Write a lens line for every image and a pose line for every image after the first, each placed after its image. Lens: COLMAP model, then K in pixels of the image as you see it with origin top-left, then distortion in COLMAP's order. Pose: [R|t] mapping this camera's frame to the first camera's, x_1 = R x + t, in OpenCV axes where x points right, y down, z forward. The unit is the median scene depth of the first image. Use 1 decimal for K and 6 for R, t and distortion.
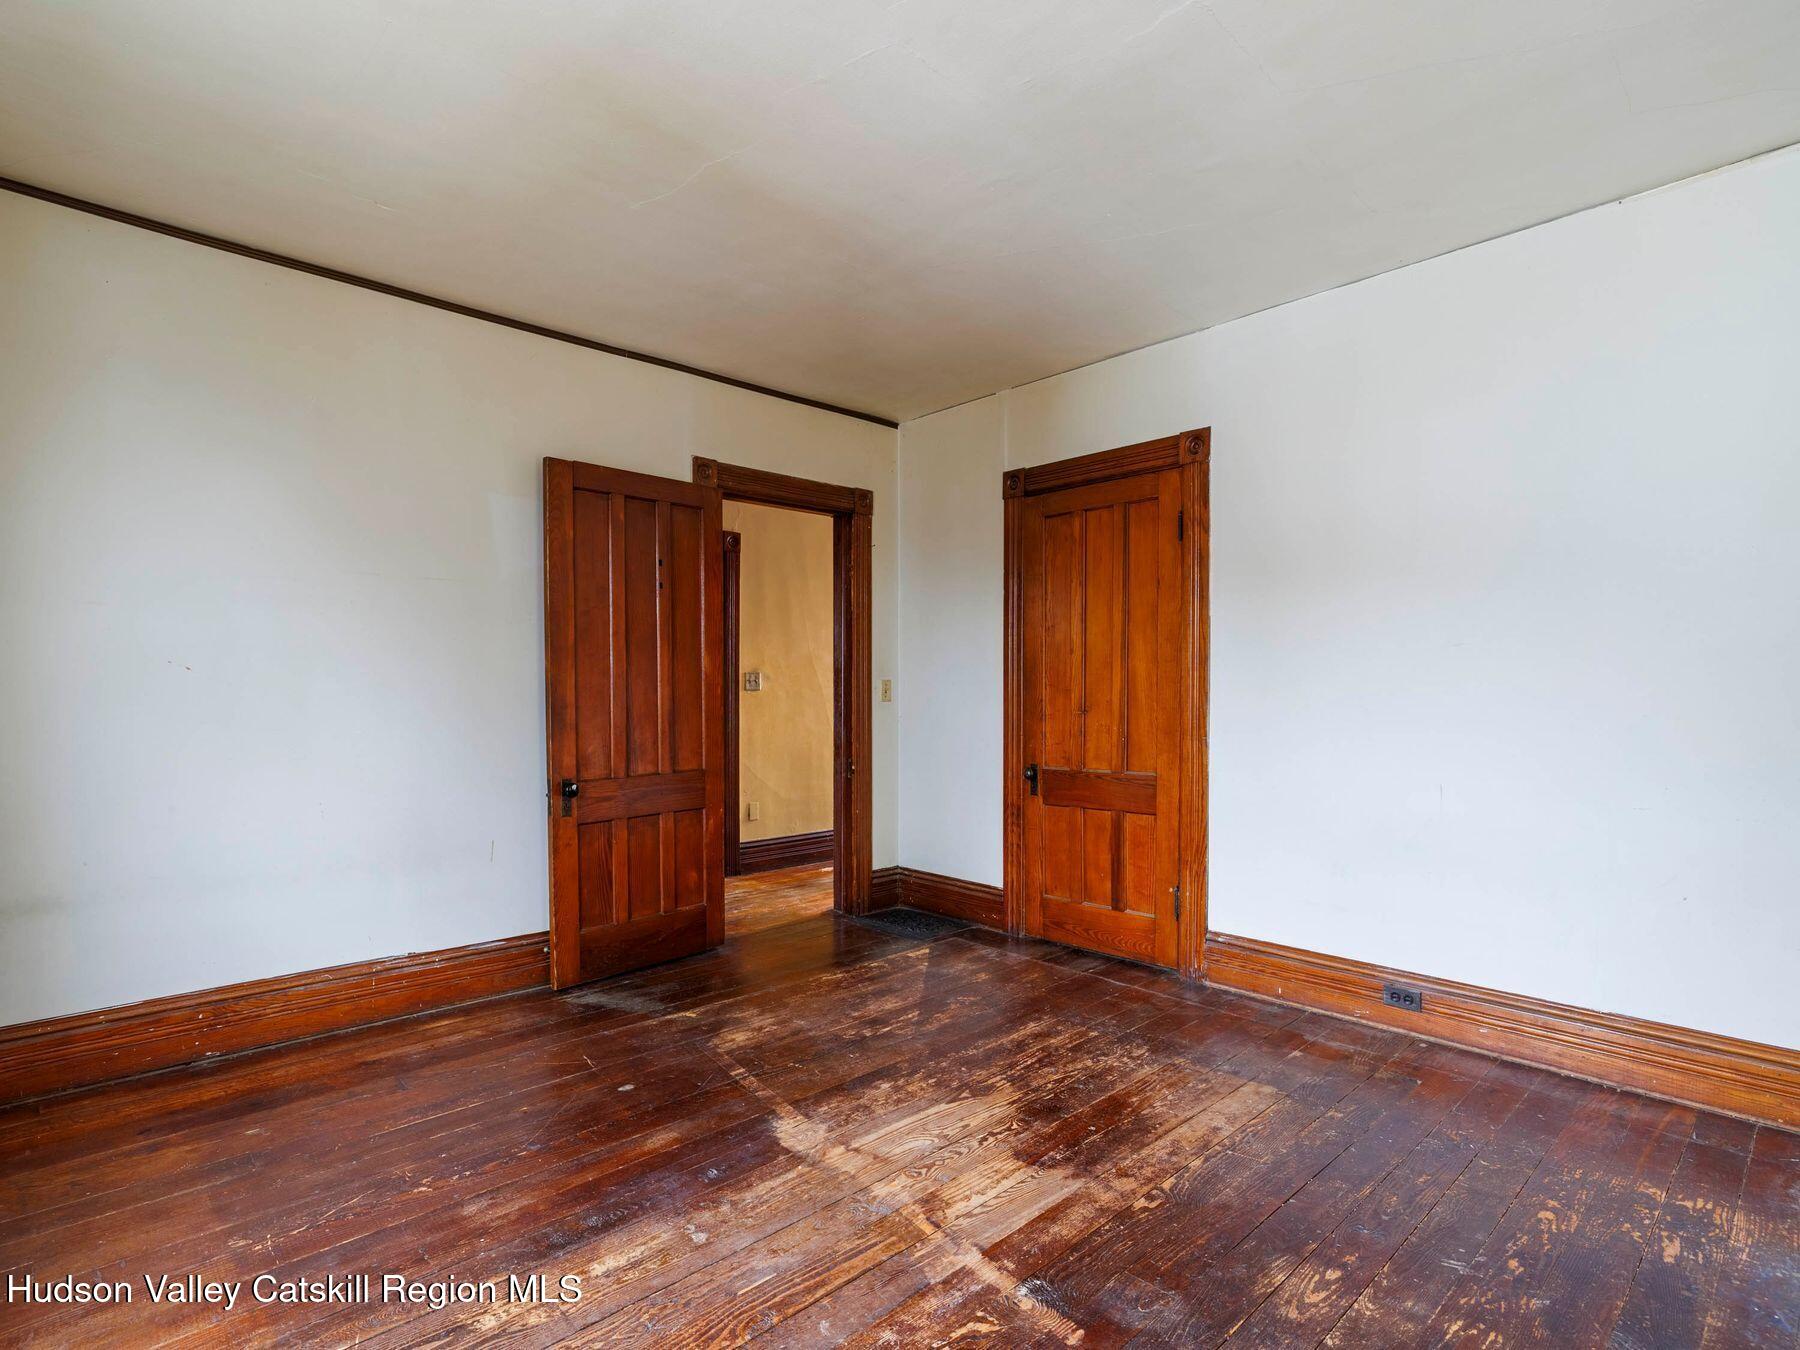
lens RADIAL K [[954.3, 0, 927.0], [0, 954.3, 672.1], [0, 0, 1]] dist [-0.003122, 0.001186]
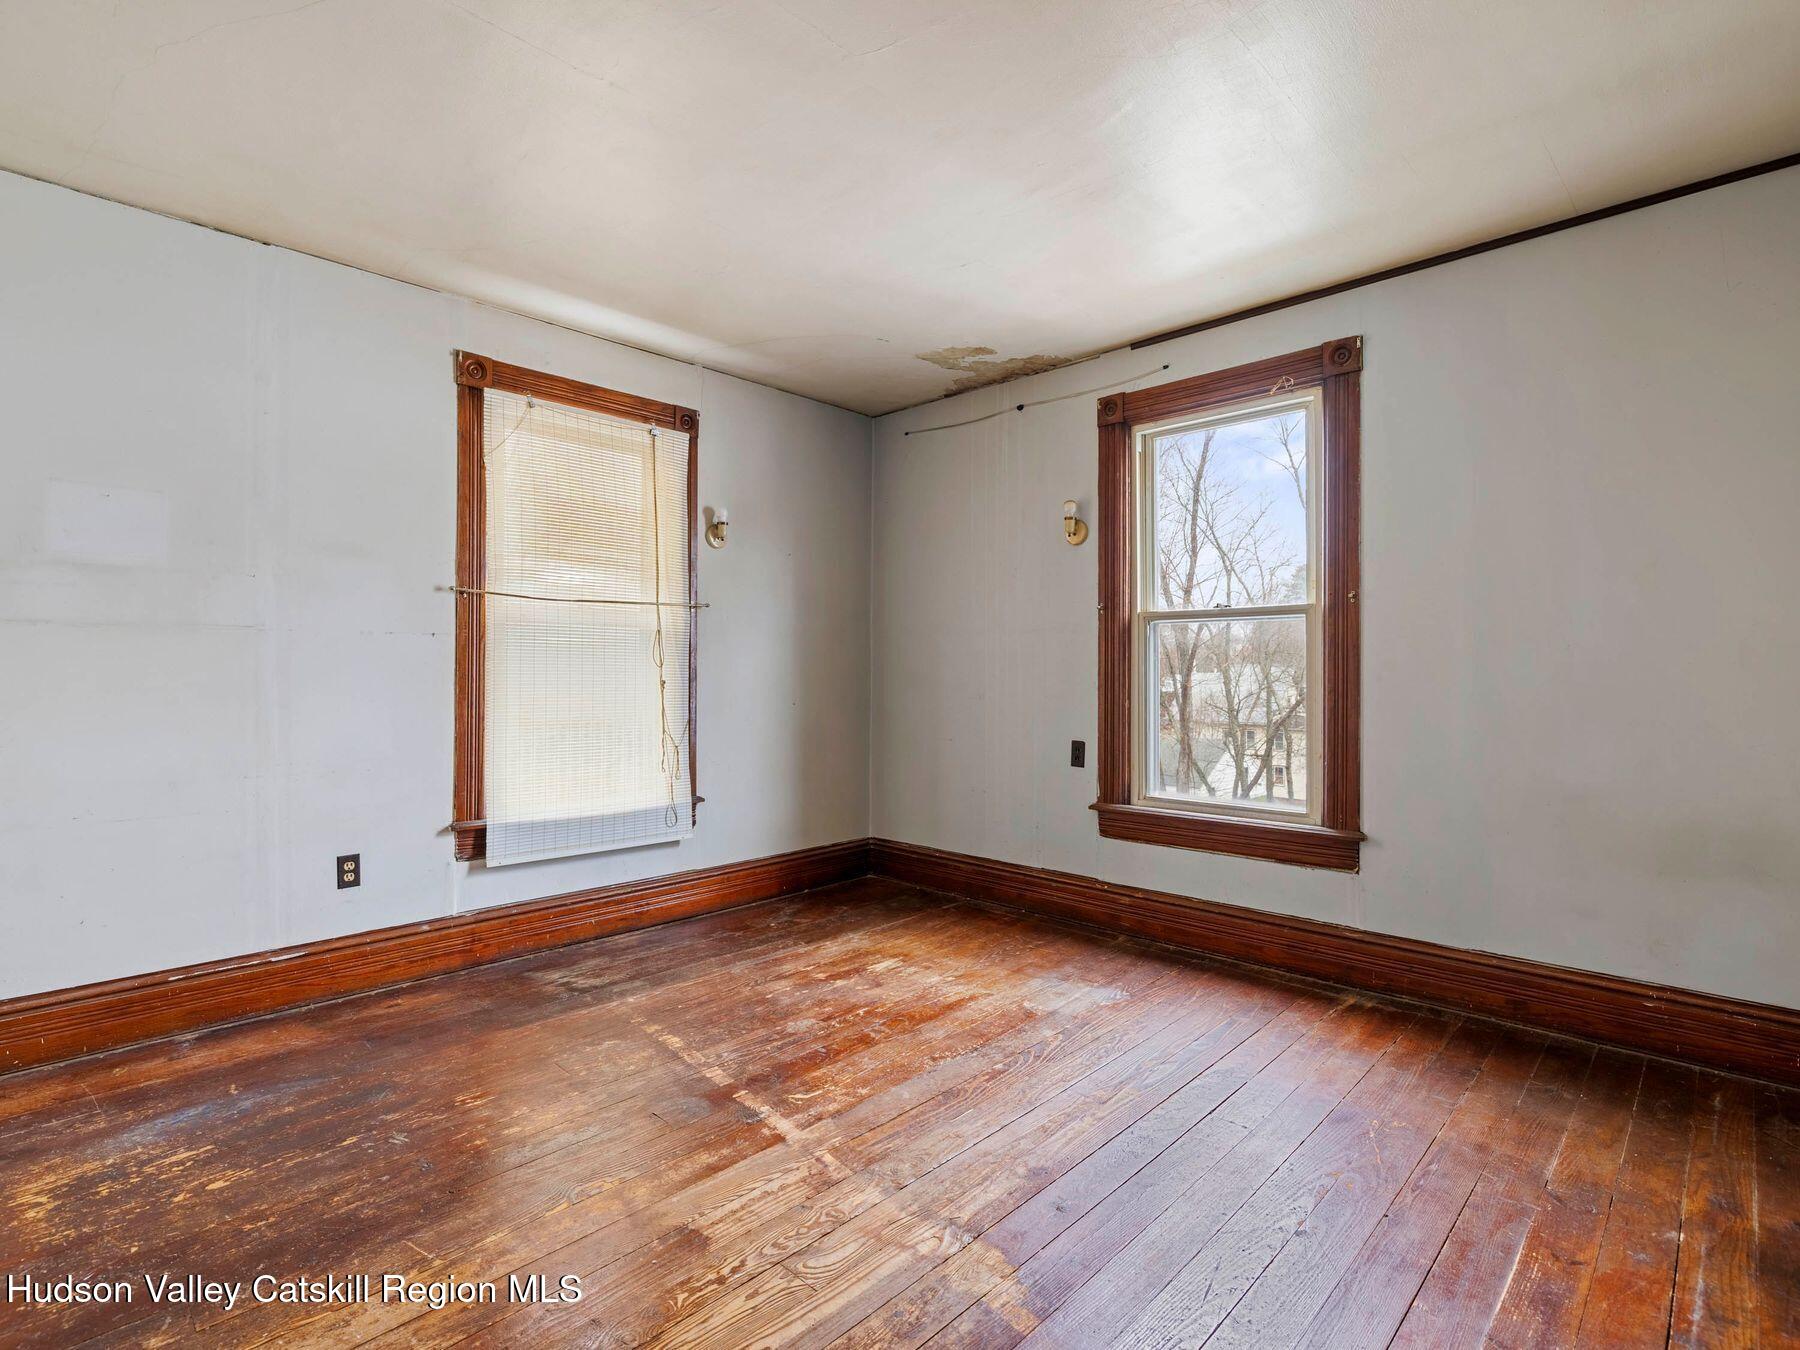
lens RADIAL K [[954.3, 0, 927.0], [0, 954.3, 672.1], [0, 0, 1]] dist [-0.003122, 0.001186]
pose [[-0.999621, 0.000267, -0.027517, -0.081334], [0.000515, 0.999959, -0.008997, 0.029715], [0.027513, -0.009007, -0.999581, 2.037688]]
